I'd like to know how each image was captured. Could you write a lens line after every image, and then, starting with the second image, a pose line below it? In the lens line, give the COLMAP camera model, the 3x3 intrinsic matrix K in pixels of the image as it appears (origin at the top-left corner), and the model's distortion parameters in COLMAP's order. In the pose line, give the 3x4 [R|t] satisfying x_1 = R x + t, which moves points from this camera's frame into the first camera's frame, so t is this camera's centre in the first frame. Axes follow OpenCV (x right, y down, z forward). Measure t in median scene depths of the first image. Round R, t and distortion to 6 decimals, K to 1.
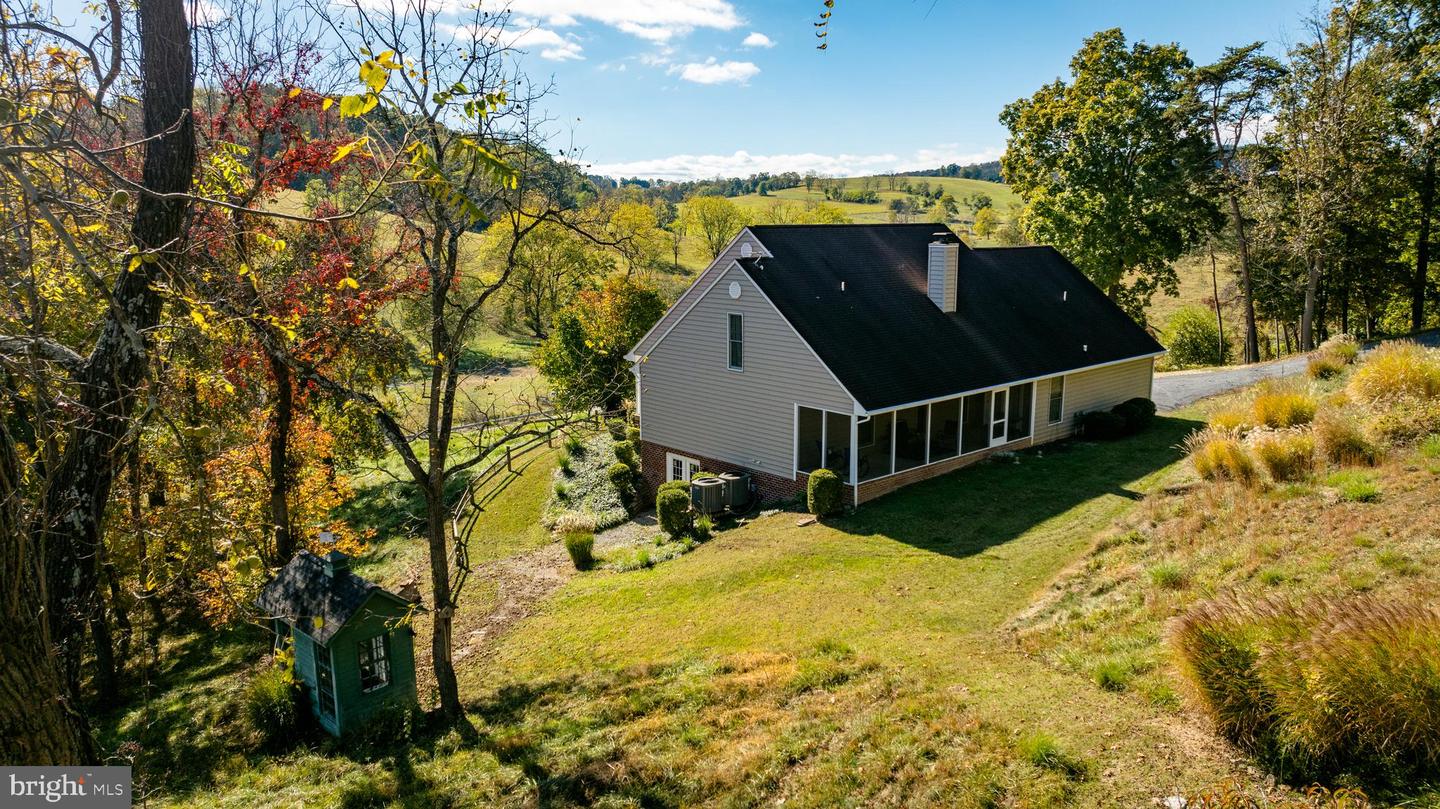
lens RADIAL K [[1009.4, 0, 726.7], [0, 1009.4, 414.0], [0, 0, 1]] dist [-0.017915, 0.006885]
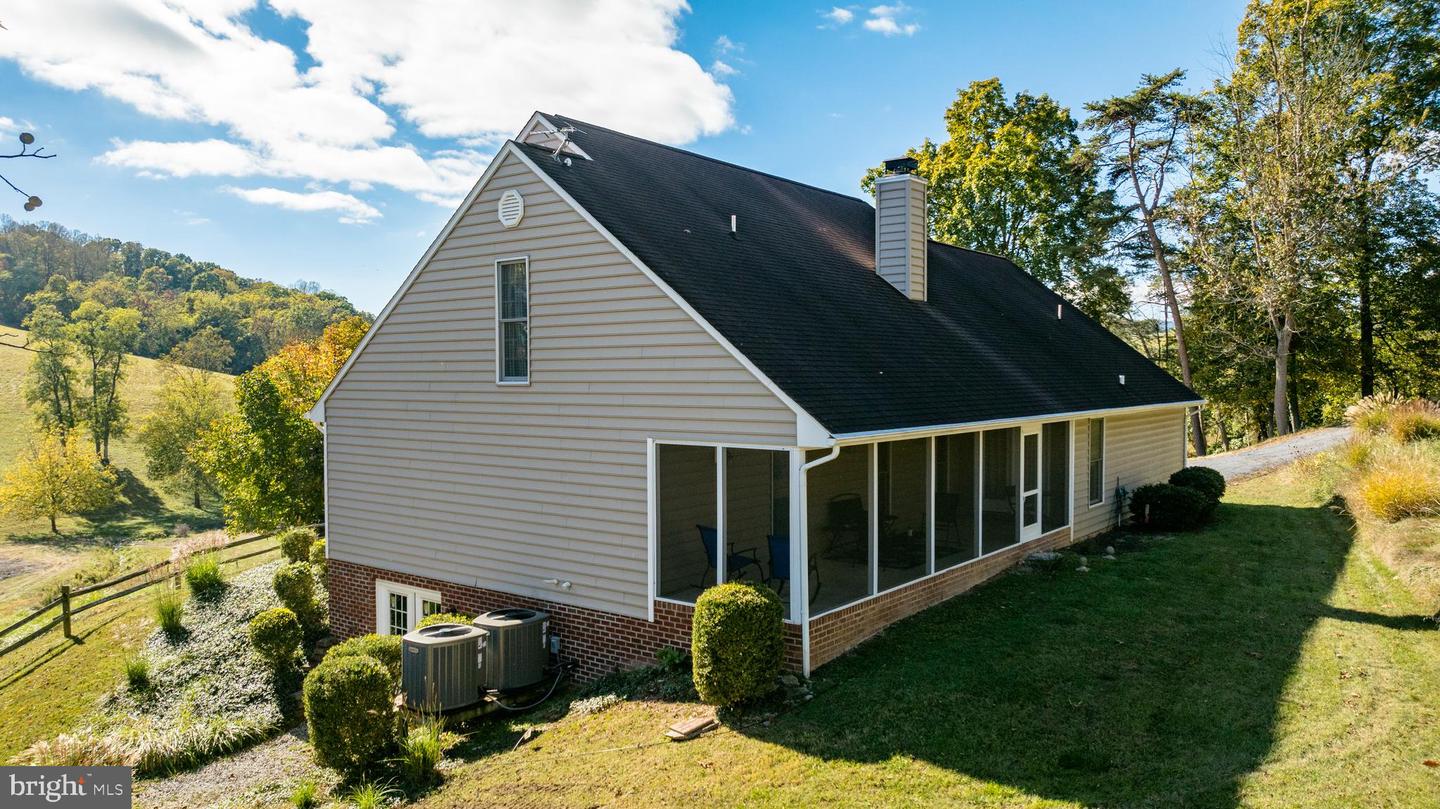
lens RADIAL K [[1009.4, 0, 726.7], [0, 1009.4, 414.0], [0, 0, 1]] dist [-0.017915, 0.006885]
pose [[0.984038, -0.008252, 0.177770, 0.023152], [0.036165, 0.987353, -0.154355, 0.045432], [-0.174248, 0.158320, 0.971891, 0.556219]]
